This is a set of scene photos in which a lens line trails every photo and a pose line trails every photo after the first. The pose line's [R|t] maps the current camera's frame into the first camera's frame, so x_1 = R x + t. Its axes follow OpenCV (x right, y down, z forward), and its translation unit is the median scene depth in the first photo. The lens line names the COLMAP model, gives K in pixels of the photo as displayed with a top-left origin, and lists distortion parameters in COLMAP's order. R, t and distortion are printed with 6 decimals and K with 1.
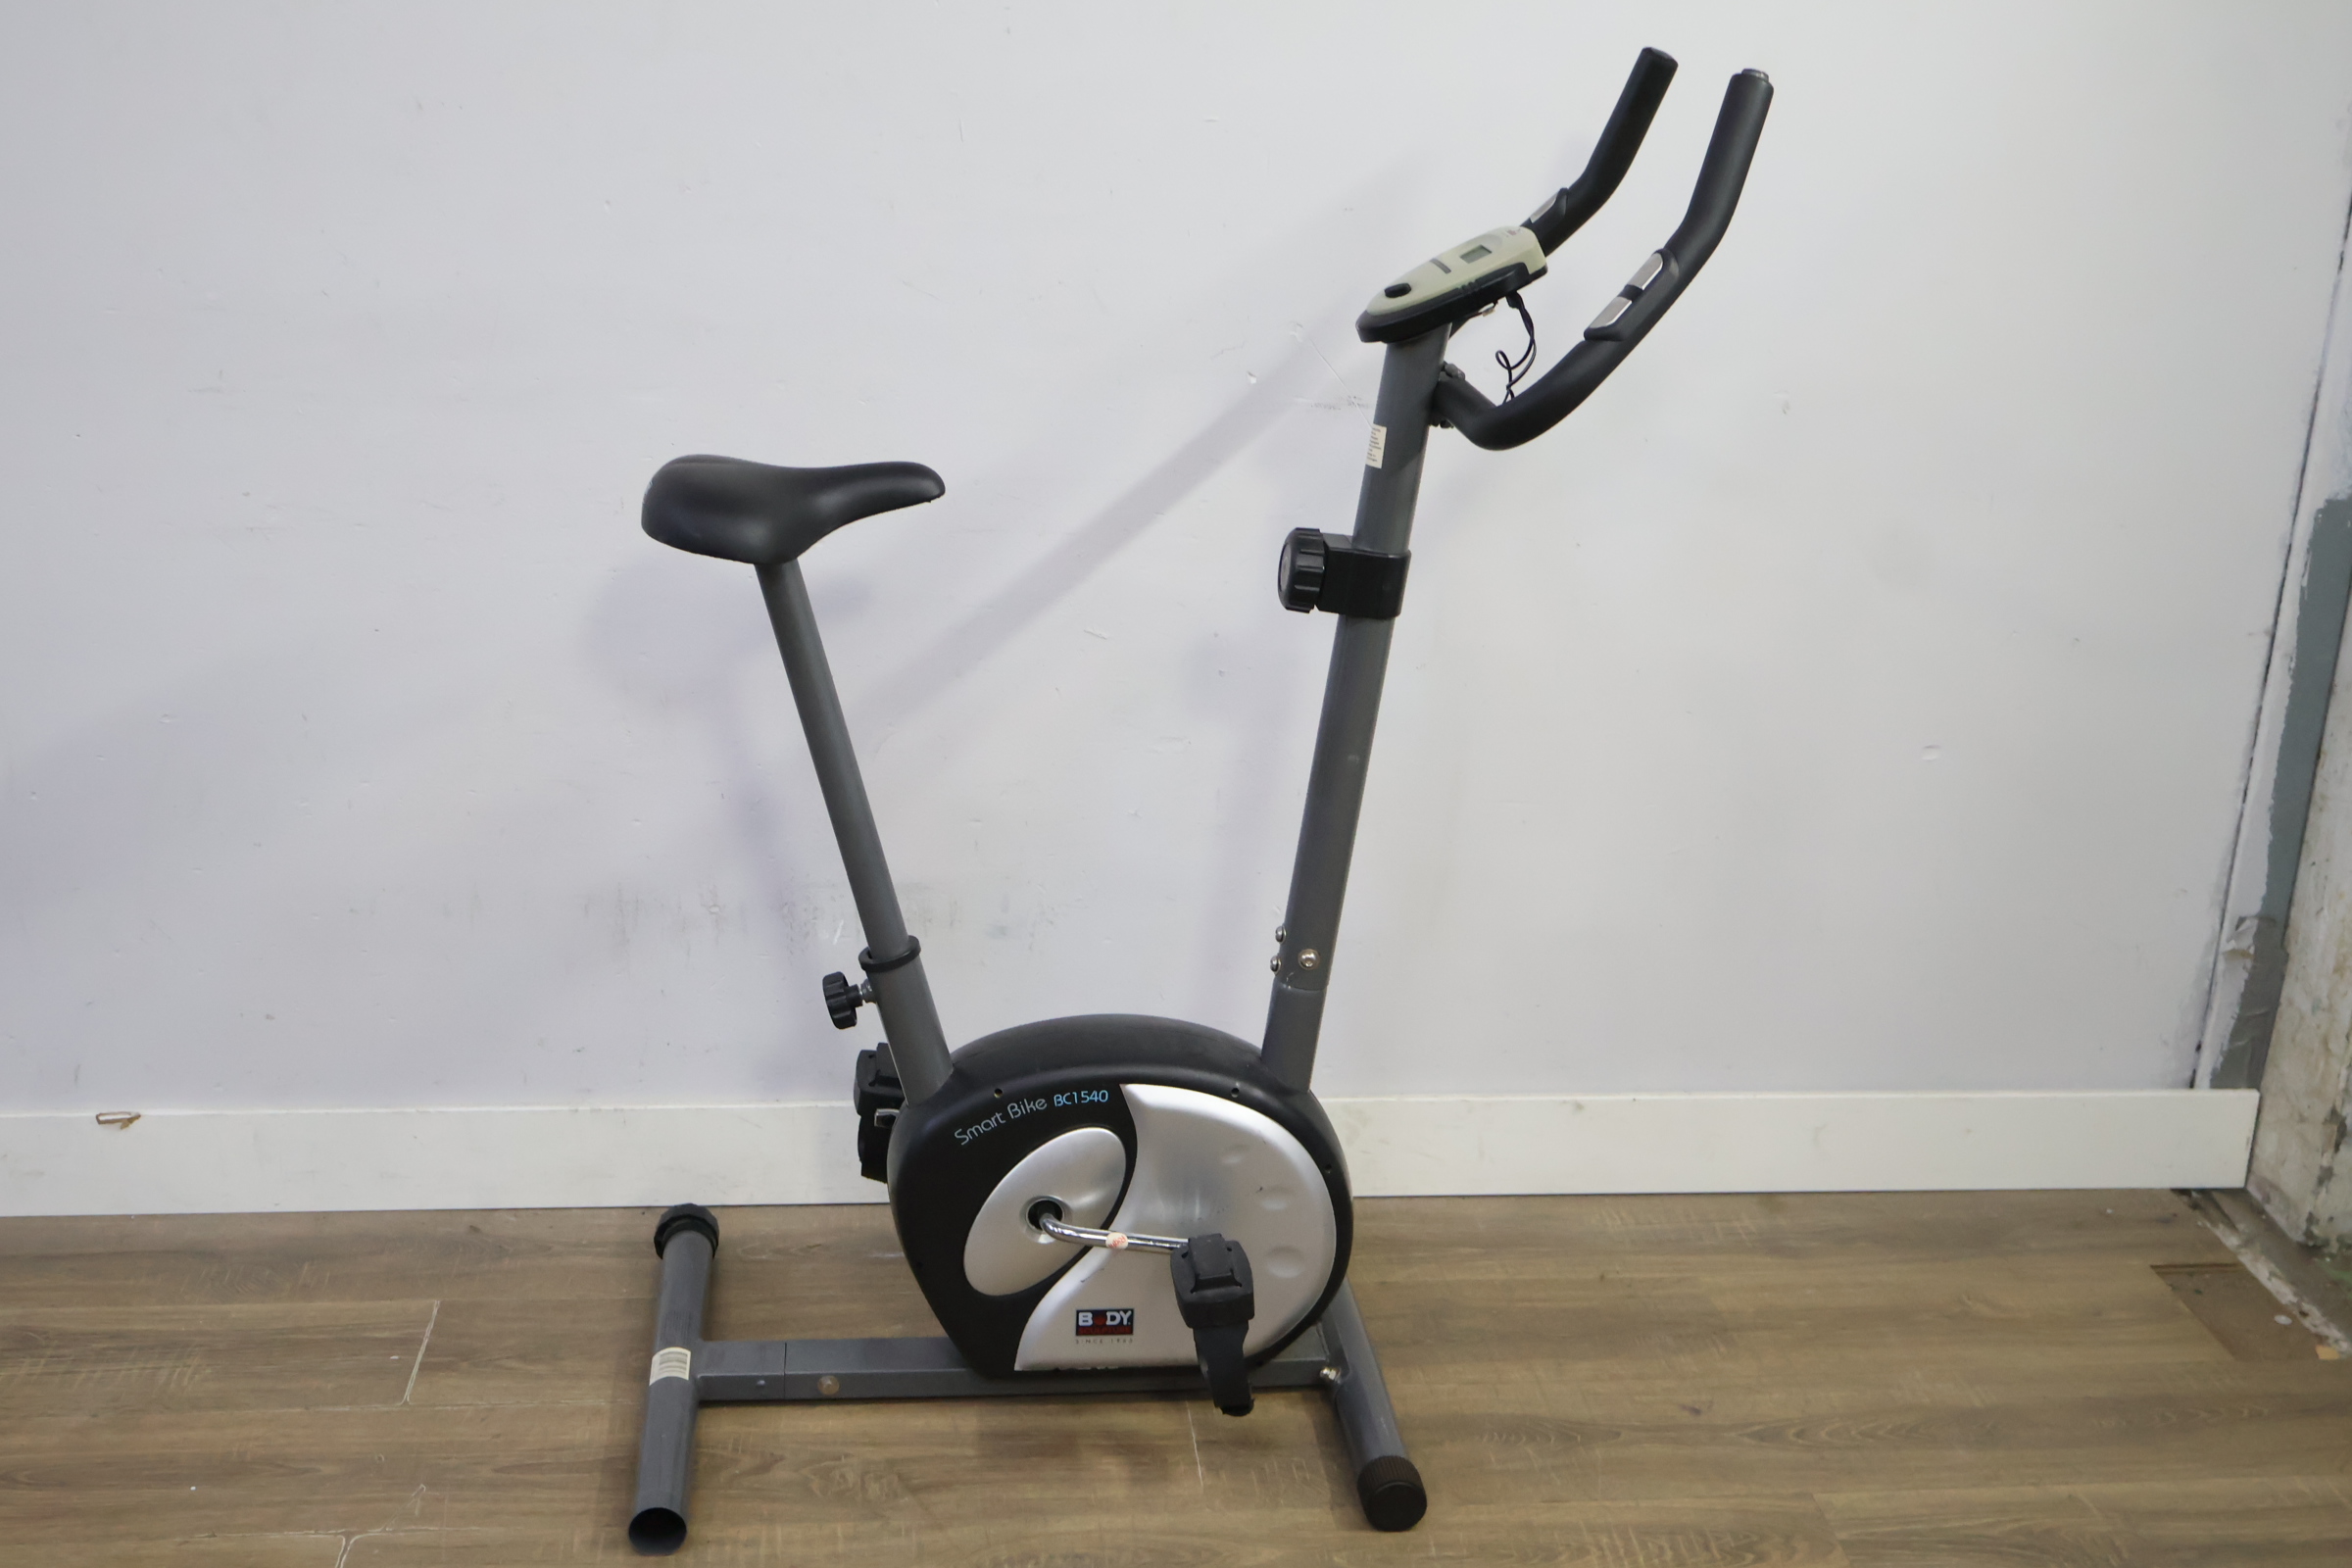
lens RADIAL K [[2690.3, 0, 1176.0], [0, 2690.3, 784.0], [0, 0, 1]] dist [0.008601, -0.003409]
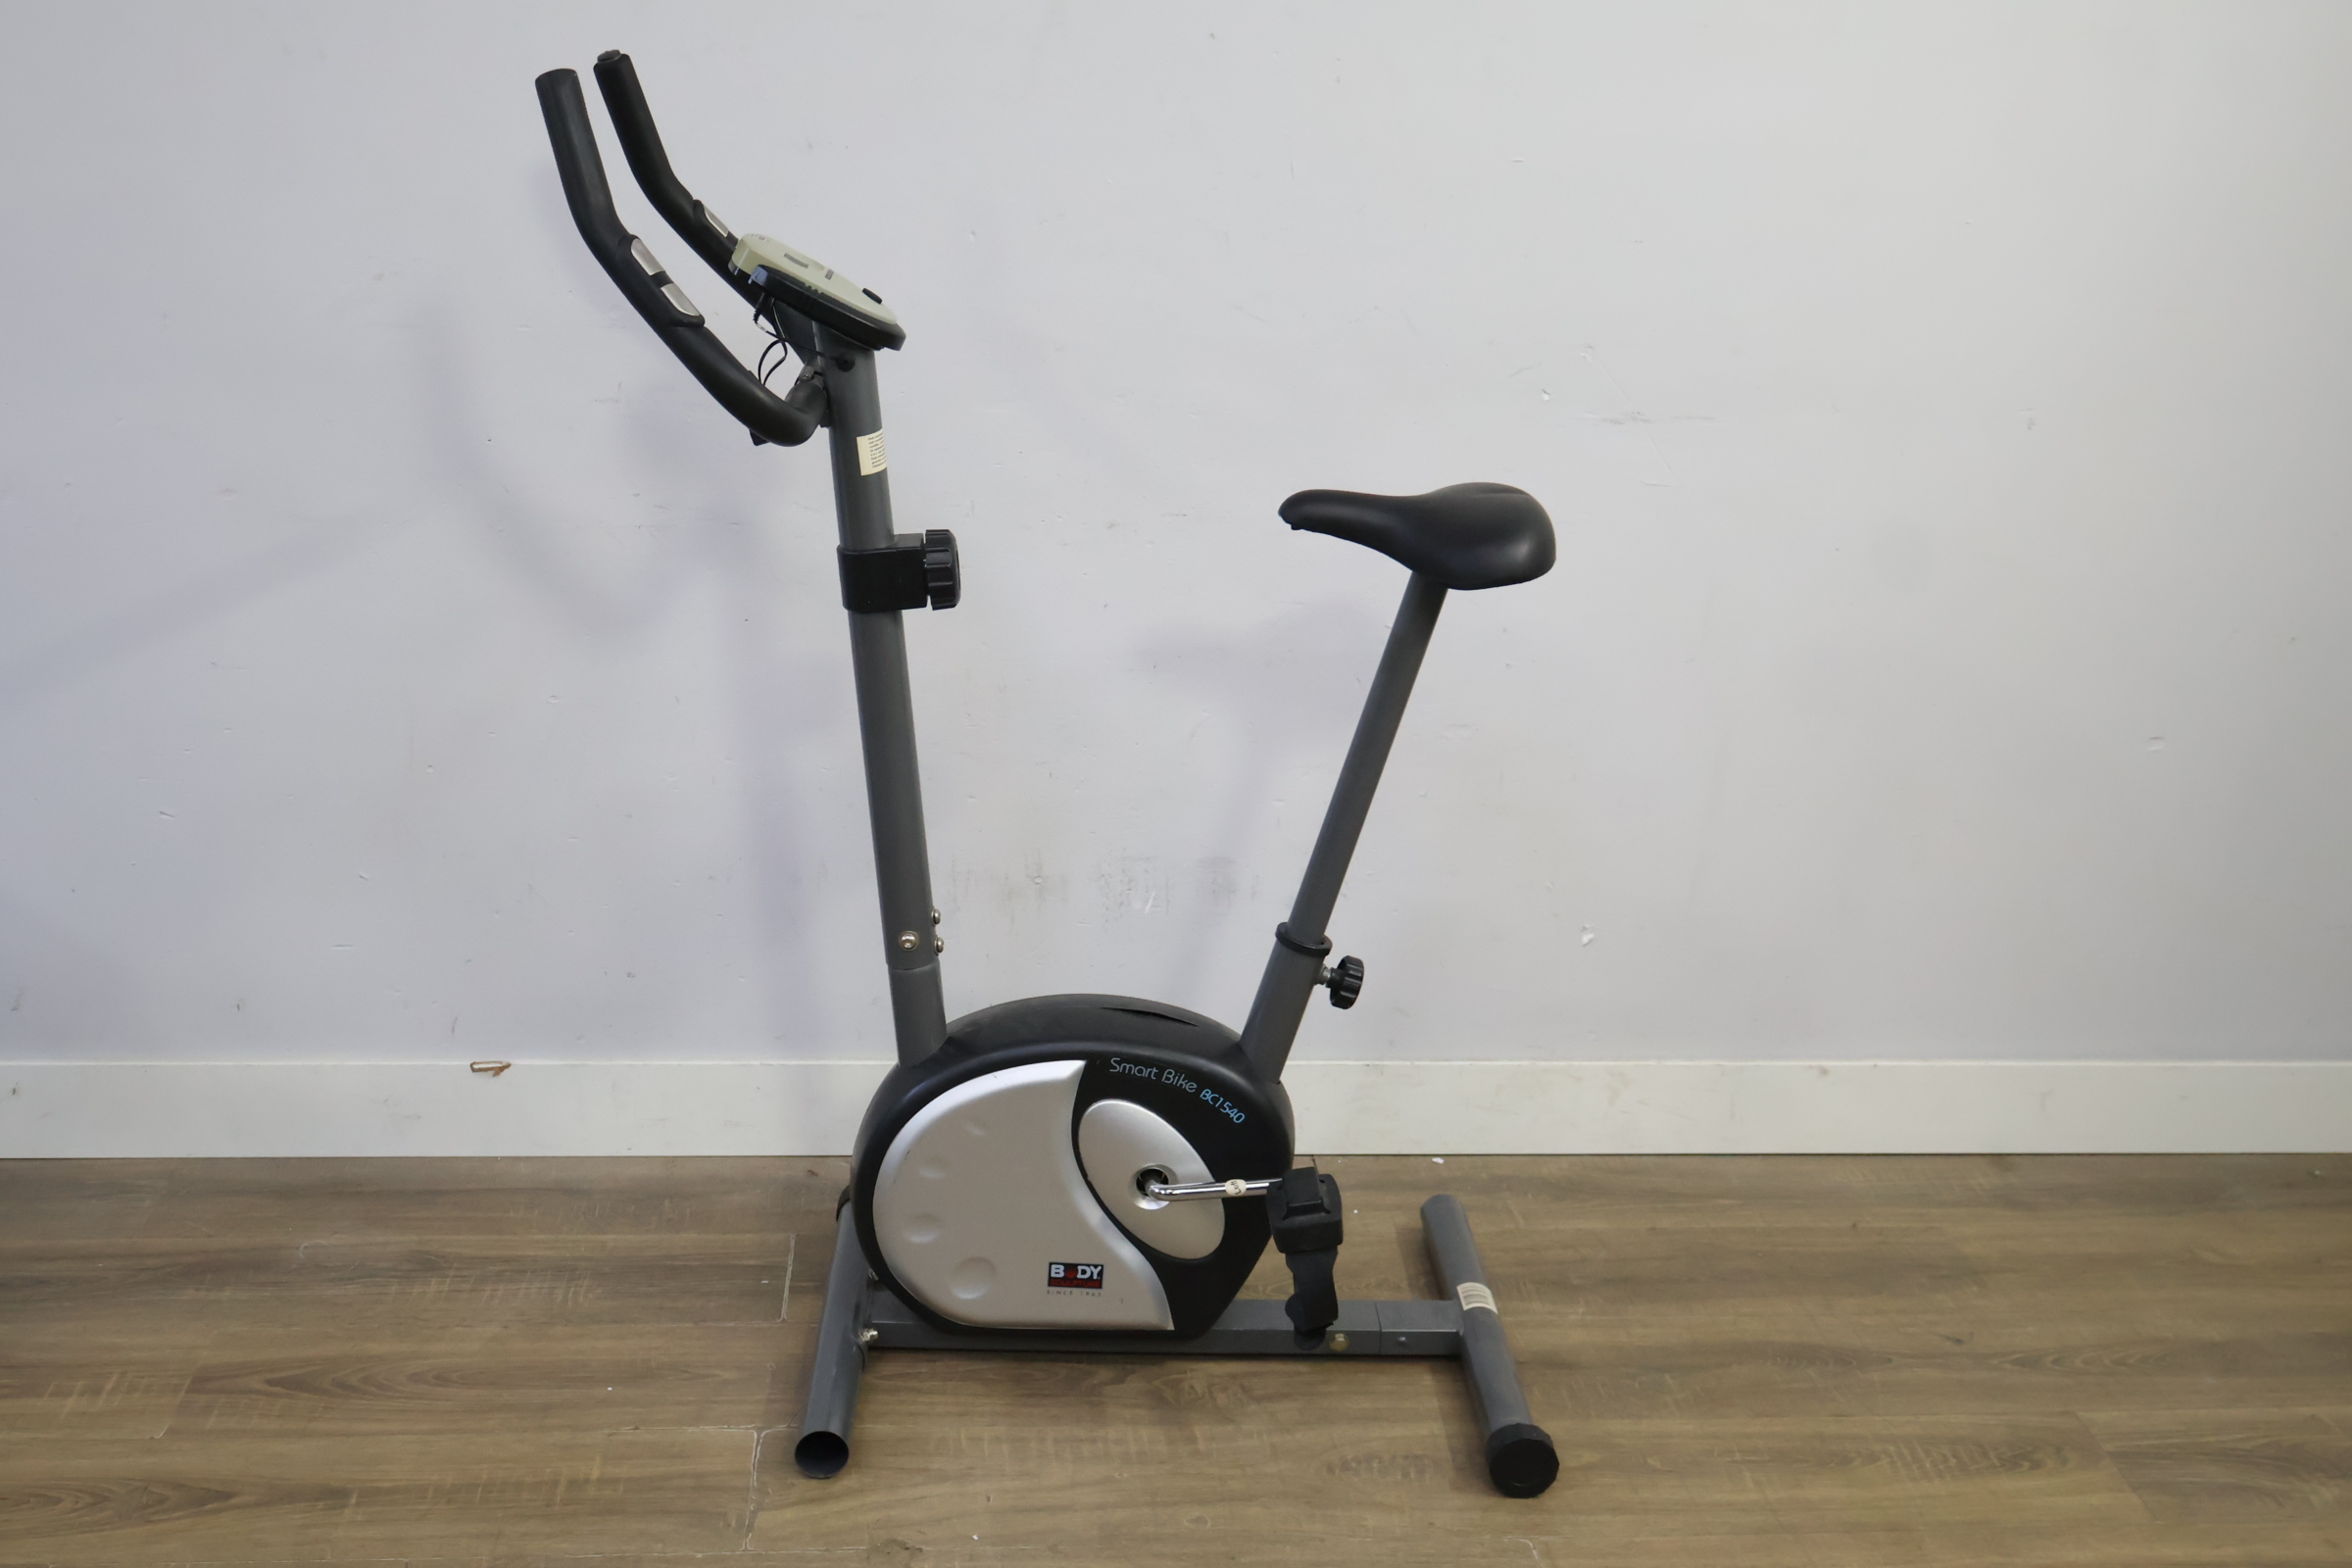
lens RADIAL K [[2707.3, 0, 1167.1], [0, 2707.3, 769.5], [0, 0, 1]] dist [-0.000616, -0.003065]
pose [[0.999847, 0.005393, -0.016650, -0.102239], [-0.005740, 0.999766, -0.020868, 0.025063], [0.016533, 0.020960, 0.999644, -0.095854]]
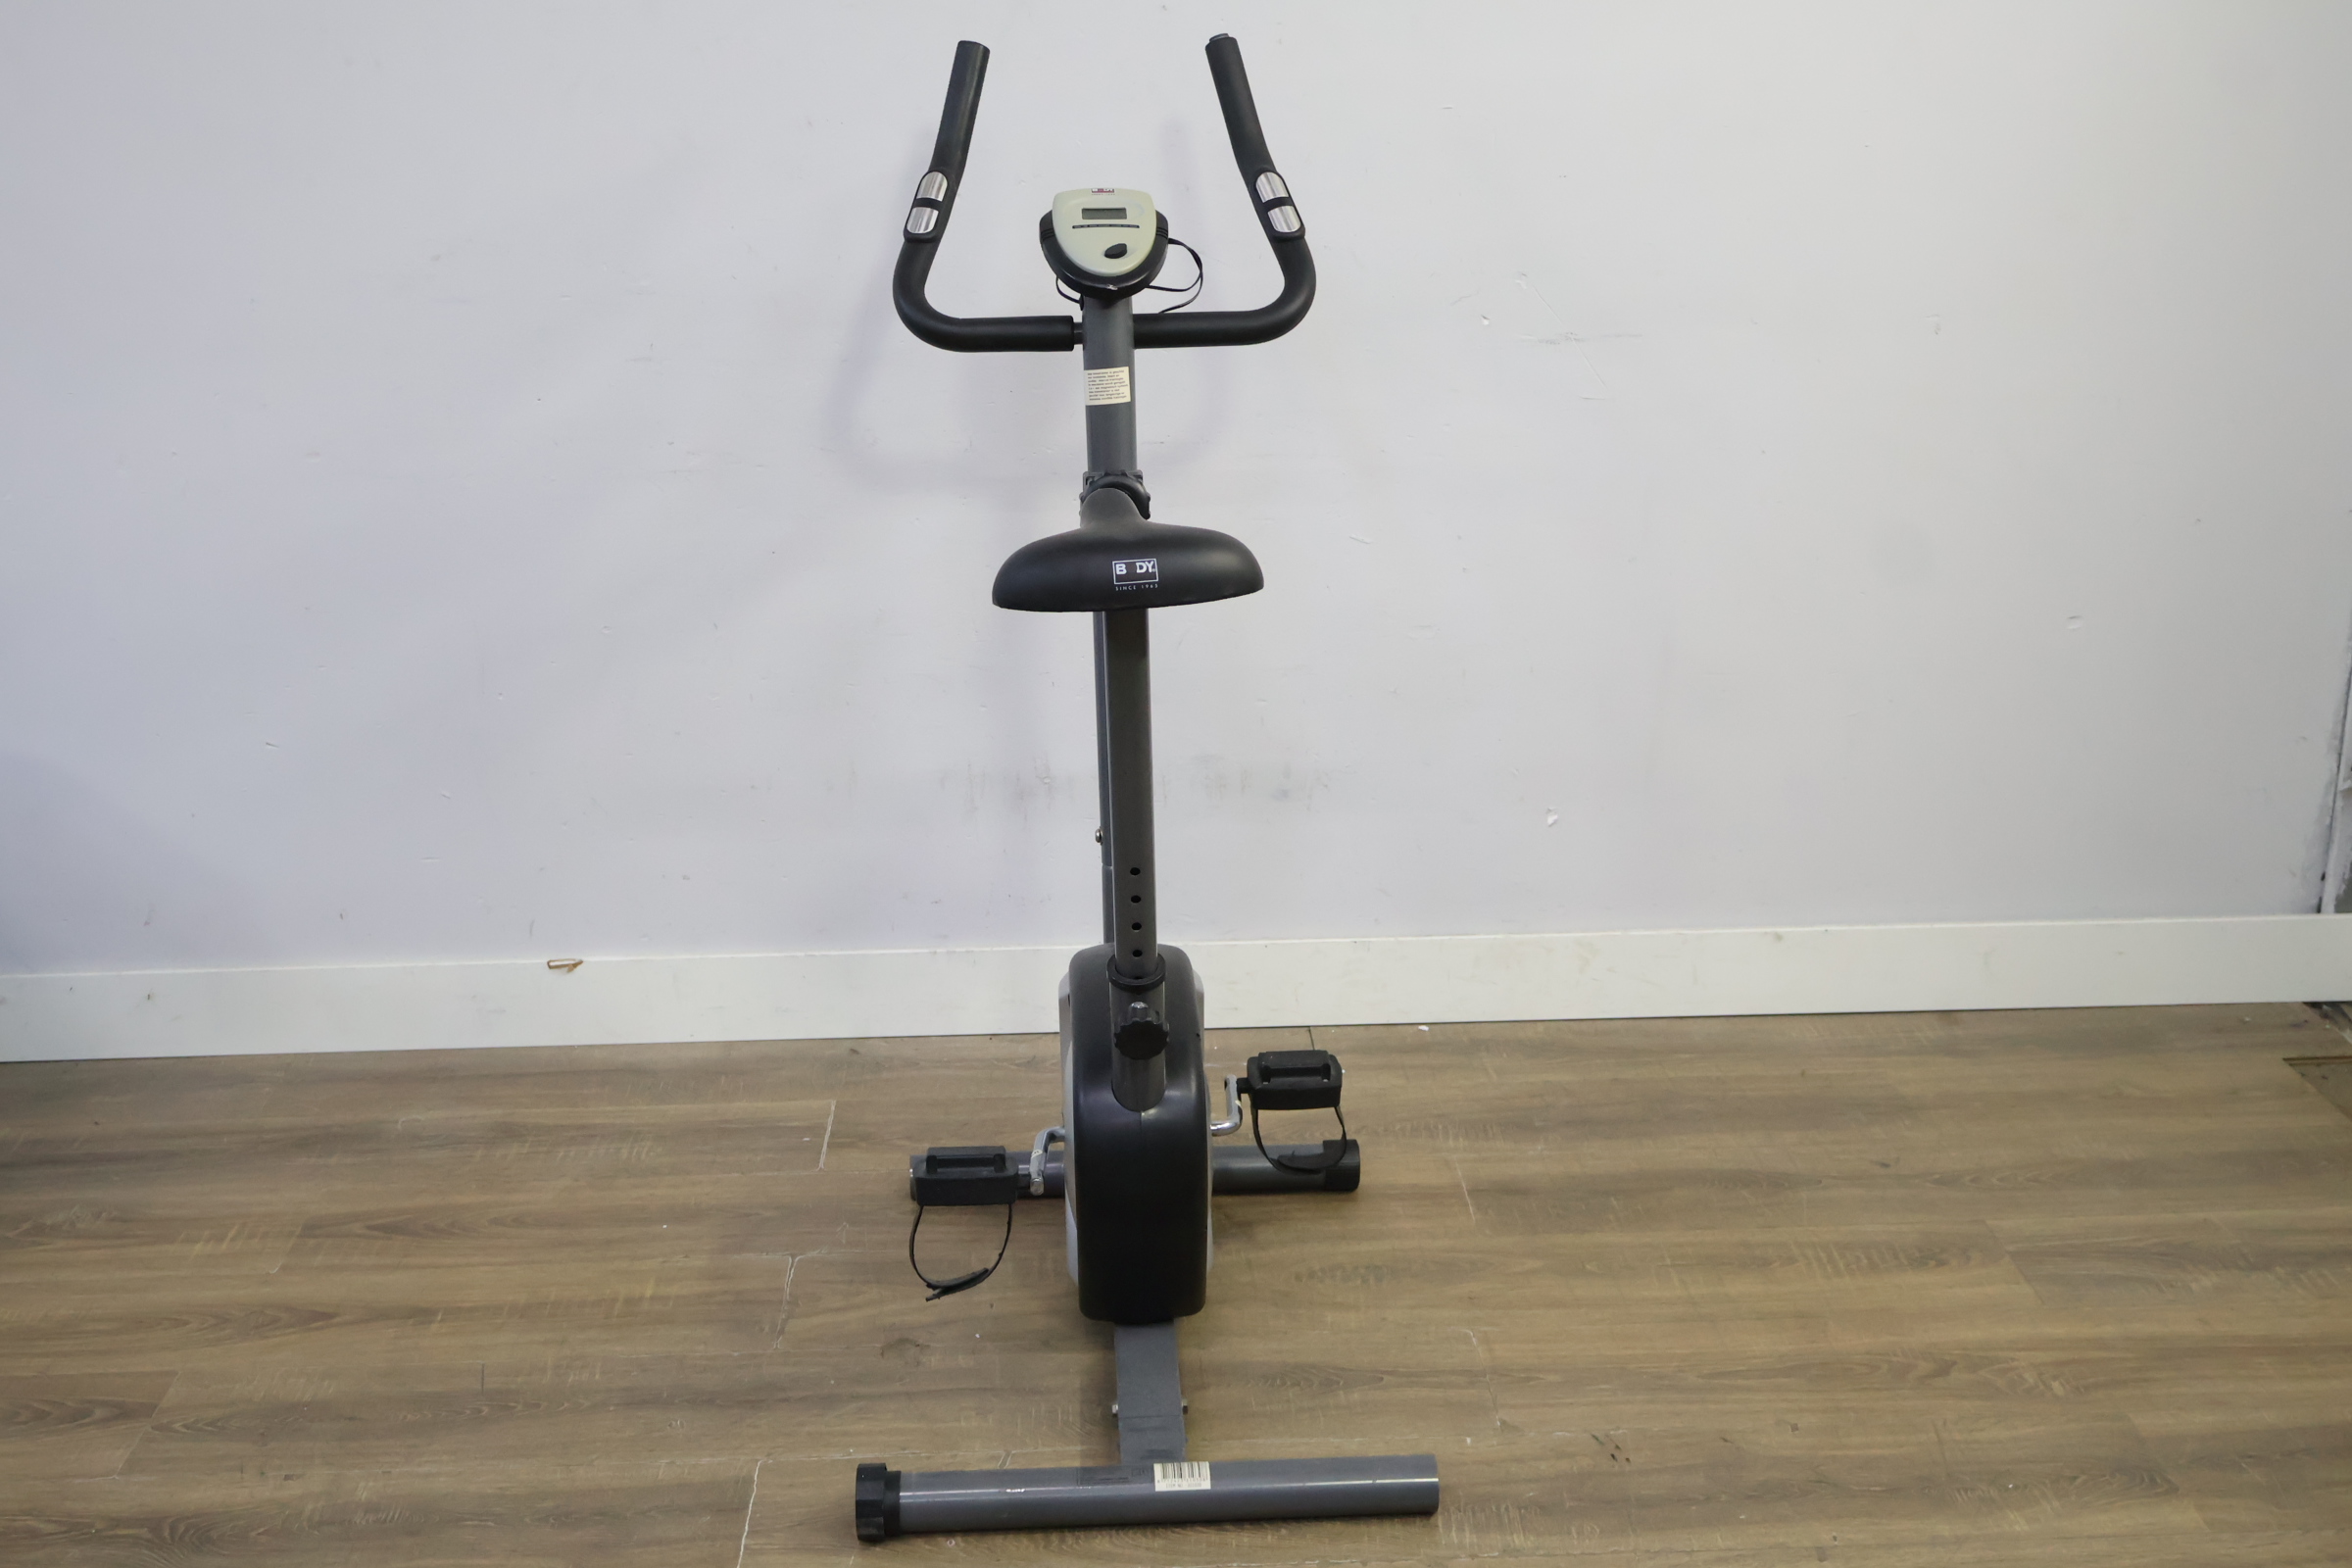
lens RADIAL K [[2707.3, 0, 1167.1], [0, 2707.3, 769.5], [0, 0, 1]] dist [-0.000616, -0.003065]
pose [[0.997069, -0.027254, -0.071486, -0.031403], [0.025683, 0.999410, -0.022811, 0.071946], [0.072066, 0.020908, 0.997181, -0.207027]]
